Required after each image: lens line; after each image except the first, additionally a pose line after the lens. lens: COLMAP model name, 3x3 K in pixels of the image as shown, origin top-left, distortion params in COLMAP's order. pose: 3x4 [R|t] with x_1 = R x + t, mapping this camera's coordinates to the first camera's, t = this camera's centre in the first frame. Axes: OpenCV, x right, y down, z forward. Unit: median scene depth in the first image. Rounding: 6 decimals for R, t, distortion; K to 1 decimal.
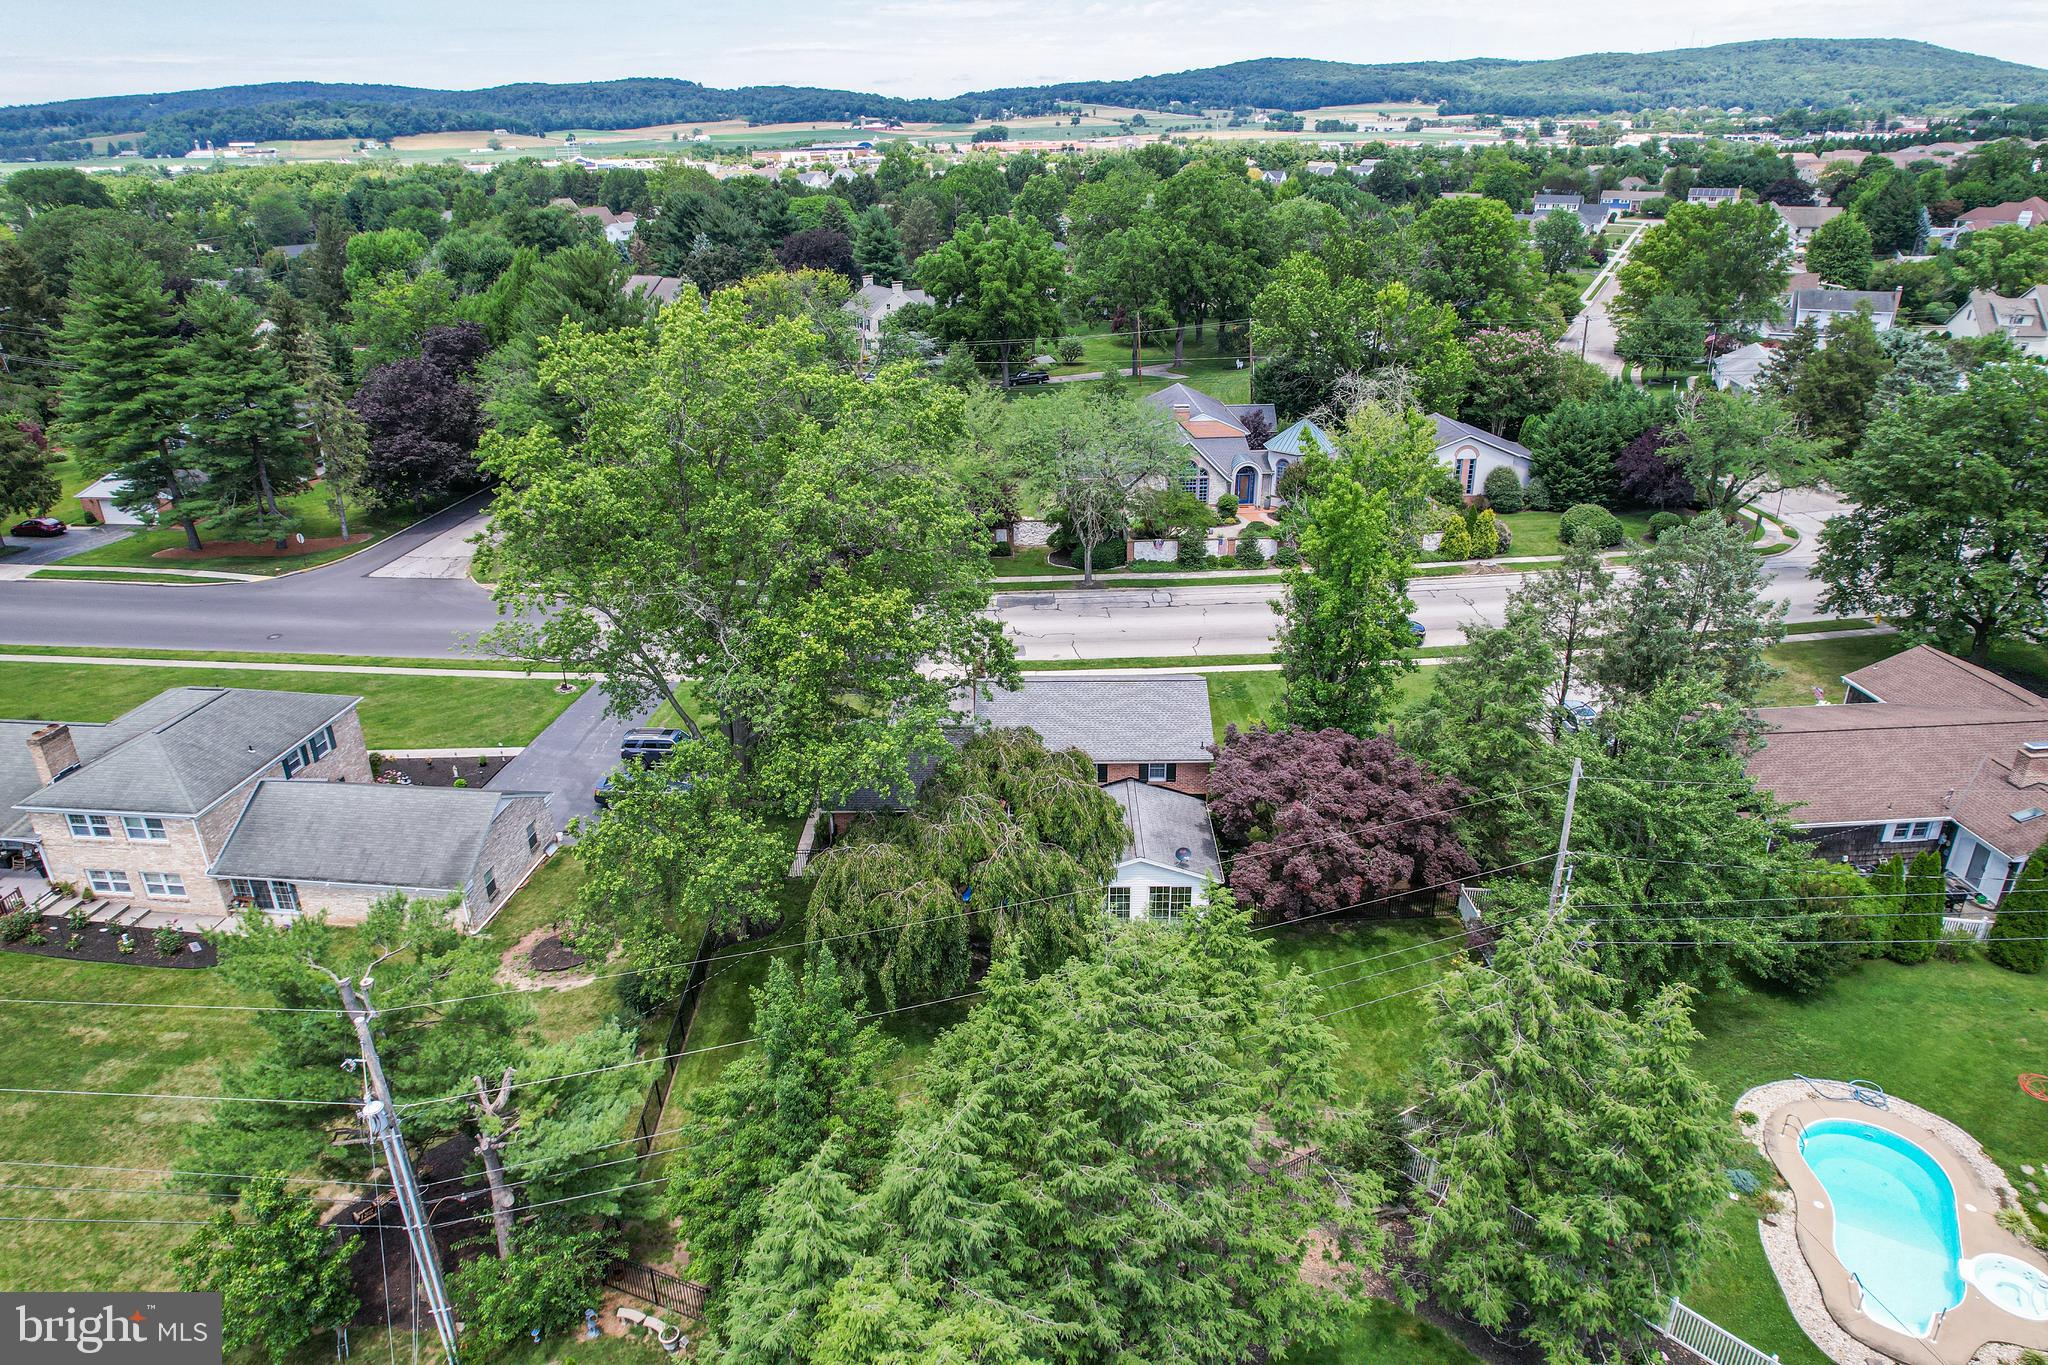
lens RADIAL K [[1299.2, 0, 1028.0], [0, 1299.2, 681.4], [0, 0, 1]] dist [0.002788, 0.002270]
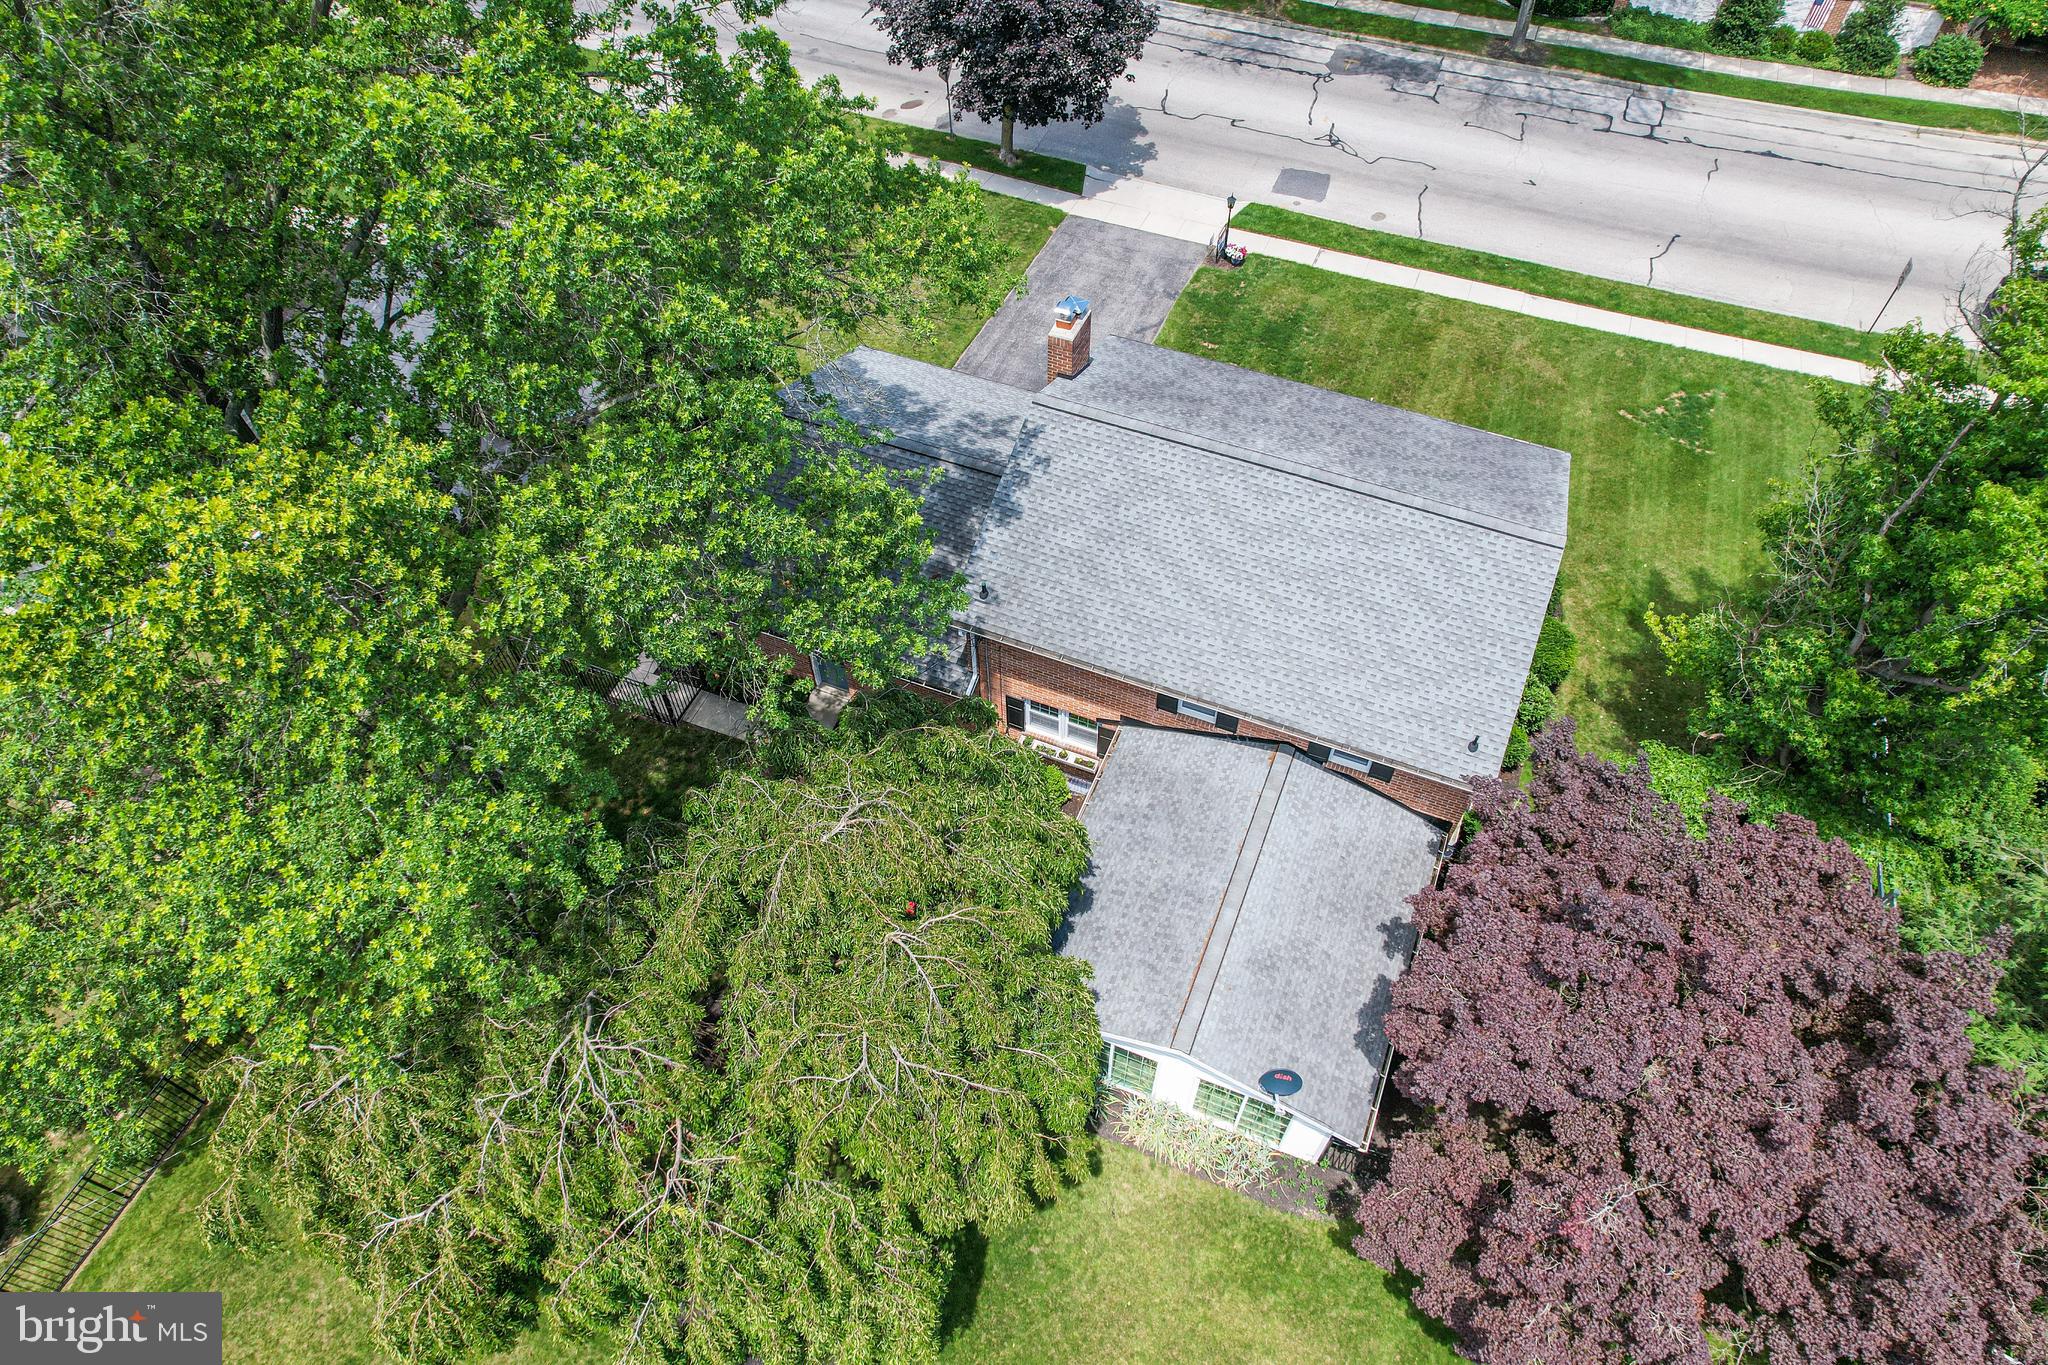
lens RADIAL K [[1299.2, 0, 1026.3], [0, 1299.2, 681.6], [0, 0, 1]] dist [0.002788, 0.002270]
pose [[0.930348, 0.301021, -0.209376, 0.049642], [-0.165656, 0.854466, 0.492388, -0.082287], [0.327124, -0.423408, 0.844817, 0.376717]]
